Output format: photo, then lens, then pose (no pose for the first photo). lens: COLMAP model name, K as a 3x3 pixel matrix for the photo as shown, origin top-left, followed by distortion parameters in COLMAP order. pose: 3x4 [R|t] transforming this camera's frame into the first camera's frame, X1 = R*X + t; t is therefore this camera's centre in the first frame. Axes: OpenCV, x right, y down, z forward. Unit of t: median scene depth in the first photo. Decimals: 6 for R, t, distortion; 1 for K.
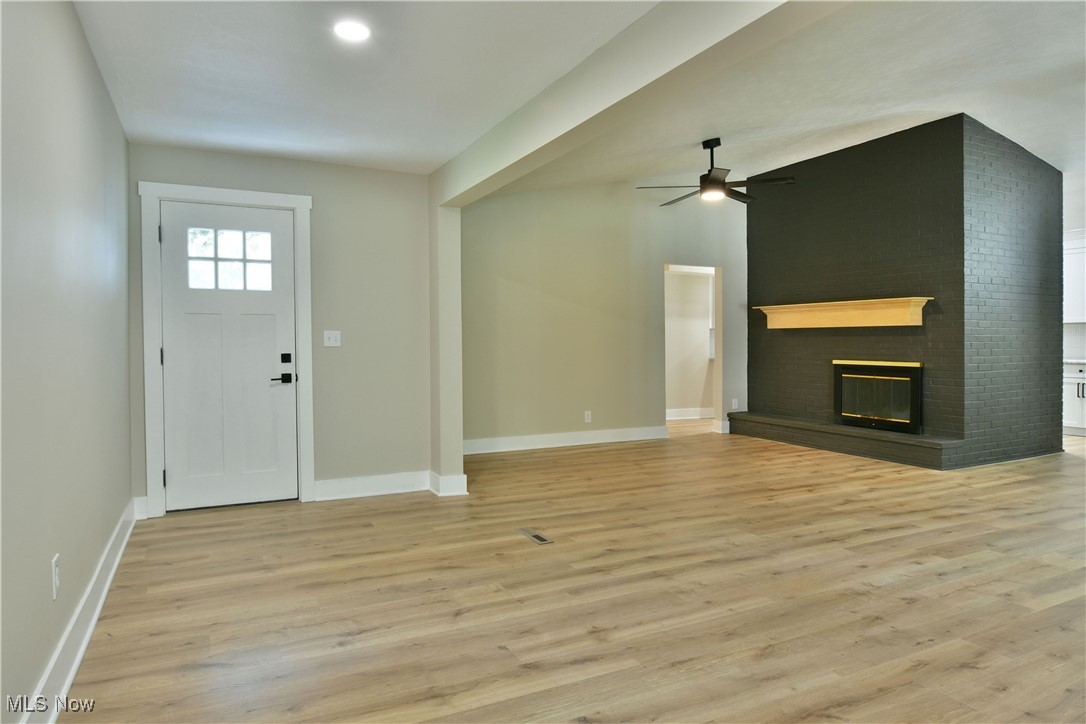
lens RADIAL K [[634.1, 0, 542.4], [0, 634.1, 343.1], [0, 0, 1]] dist [-0.020386, -0.000519]
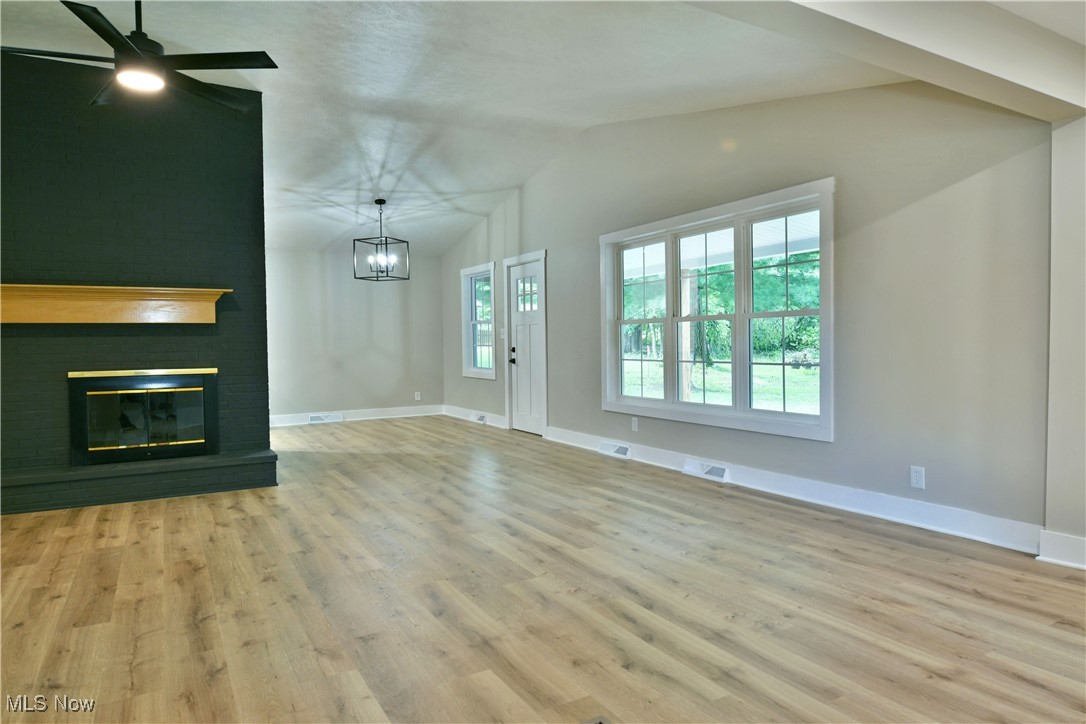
lens RADIAL K [[659.8, 0, 543.0], [0, 659.8, 362.0], [0, 0, 1]] dist [-0.015915, -0.002226]
pose [[-0.036093, -0.031257, 0.998860, -0.581998], [0.015998, 0.999365, 0.031851, 0.005875], [-0.999220, 0.017129, -0.035570, 1.213003]]
